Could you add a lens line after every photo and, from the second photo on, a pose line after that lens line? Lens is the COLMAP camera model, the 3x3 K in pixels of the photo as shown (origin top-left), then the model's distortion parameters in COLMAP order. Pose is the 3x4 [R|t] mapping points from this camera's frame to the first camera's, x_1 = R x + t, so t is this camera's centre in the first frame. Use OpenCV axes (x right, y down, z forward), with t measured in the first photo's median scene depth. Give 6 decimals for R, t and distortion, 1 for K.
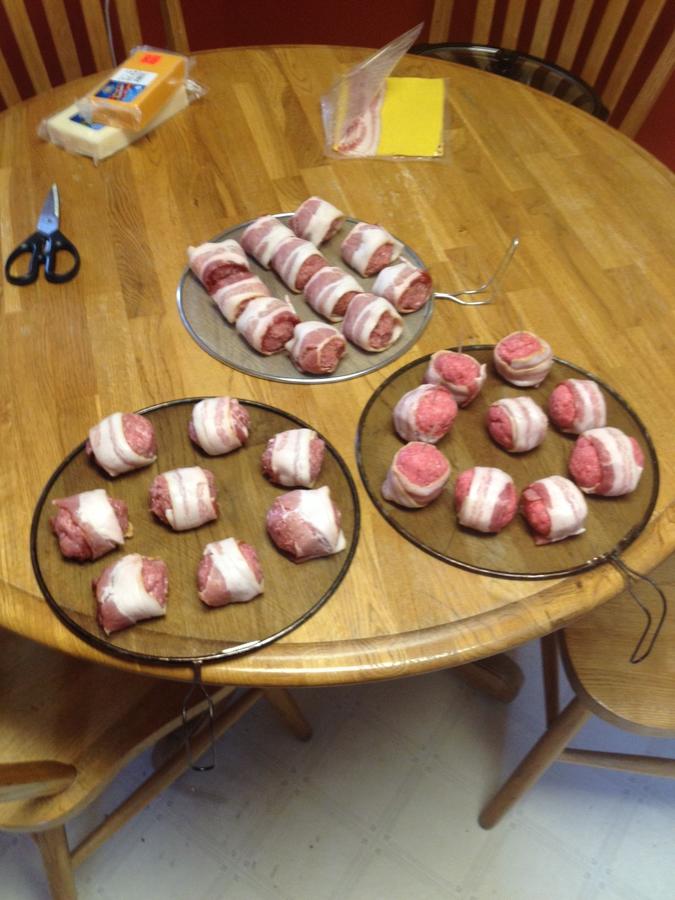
lens RADIAL K [[848.2, 0, 337.5], [0, 848.2, 450.0], [0, 0, 1]] dist [0.152766, -0.361581]
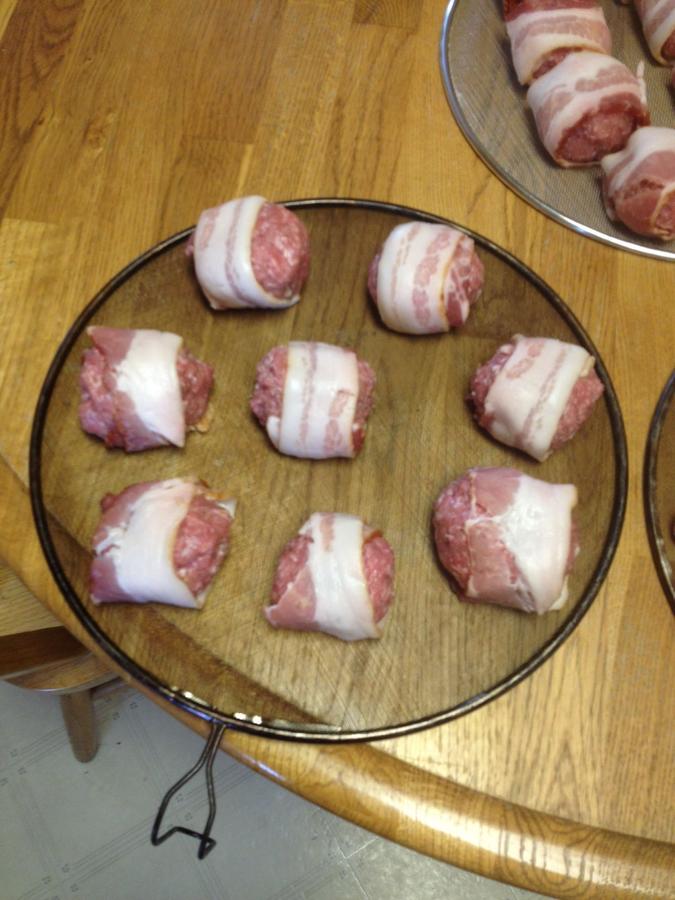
lens RADIAL K [[848.2, 0, 337.5], [0, 848.2, 450.0], [0, 0, 1]] dist [0.152766, -0.361581]
pose [[0.910917, 0.375851, -0.170192, -0.058983], [-0.314235, 0.899306, 0.304146, -0.081523], [0.267368, -0.223572, 0.937299, 0.474853]]
